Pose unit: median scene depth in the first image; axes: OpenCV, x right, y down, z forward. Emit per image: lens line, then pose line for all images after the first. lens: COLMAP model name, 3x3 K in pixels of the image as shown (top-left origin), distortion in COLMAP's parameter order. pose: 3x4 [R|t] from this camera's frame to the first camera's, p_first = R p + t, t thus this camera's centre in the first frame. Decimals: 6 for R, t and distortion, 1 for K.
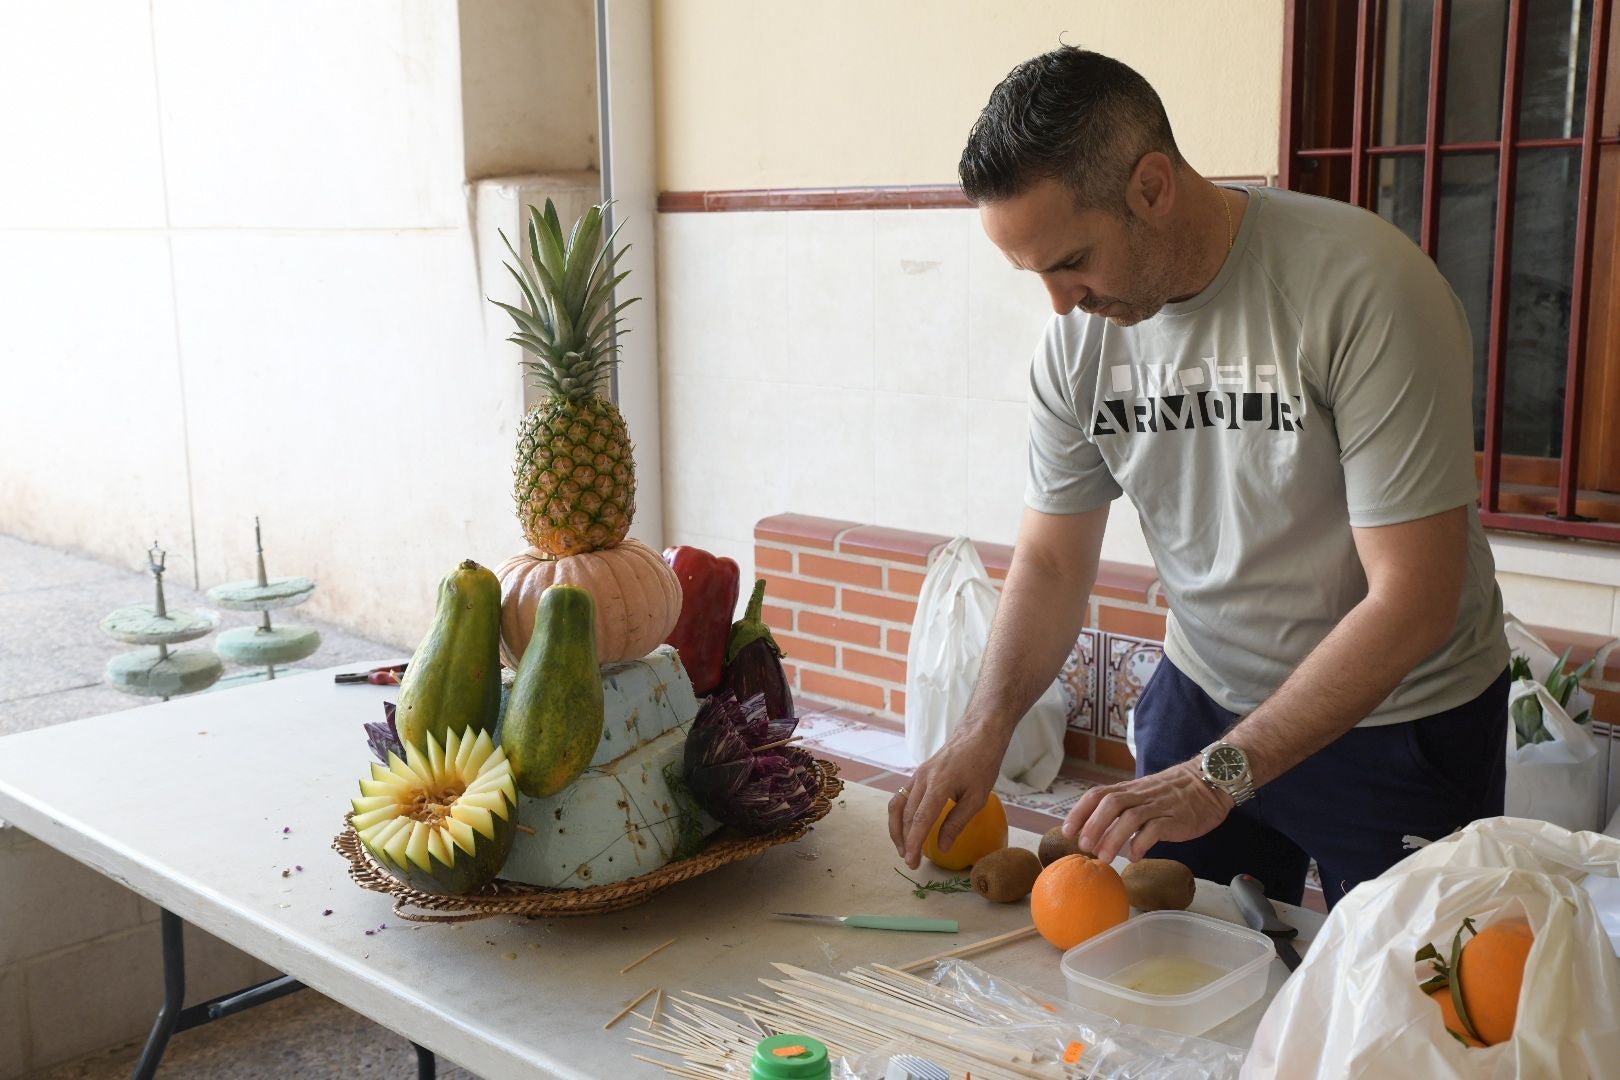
lens RADIAL K [[1808.5, 0, 810.0], [0, 1808.5, 540.0], [0, 0, 1]] dist [-0.017627, 0.001564]
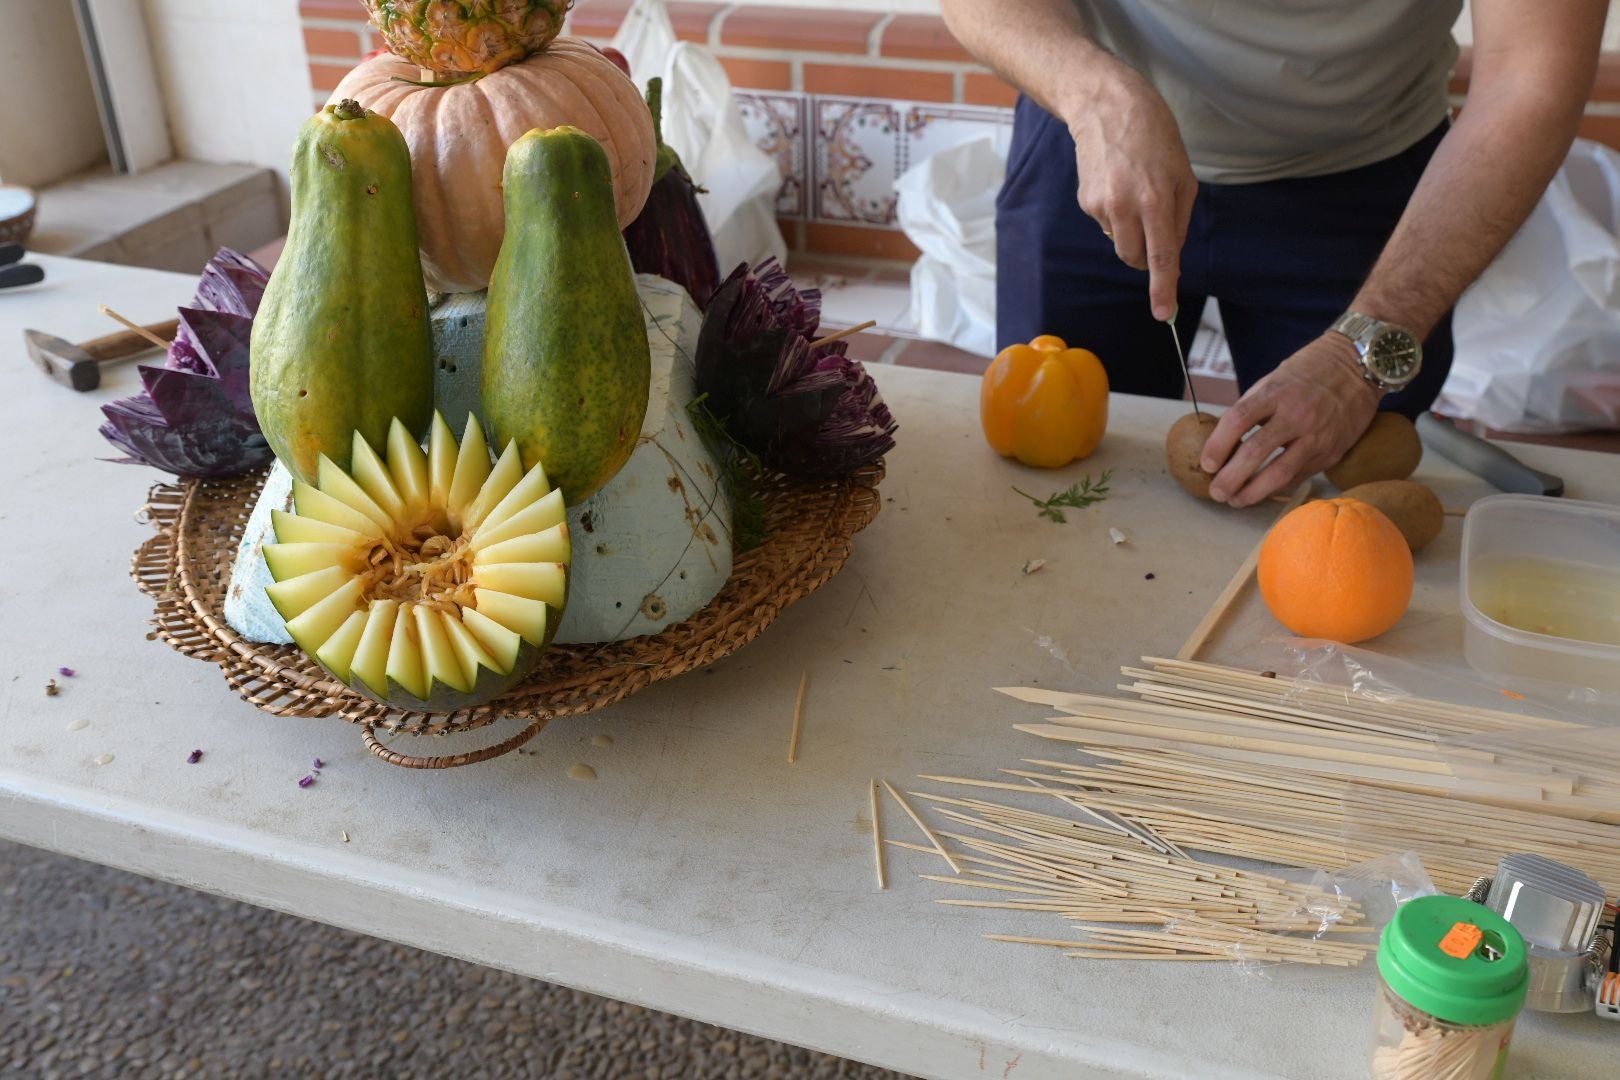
lens RADIAL K [[1627.5, 0, 810.0], [0, 1627.5, 540.0], [0, 0, 1]] dist [-0.022579, 0.004551]
pose [[0.912776, -0.204861, 0.353372, -0.256351], [0.080029, 0.938060, 0.337104, -0.017359], [-0.400543, -0.279420, 0.872634, 0.488458]]
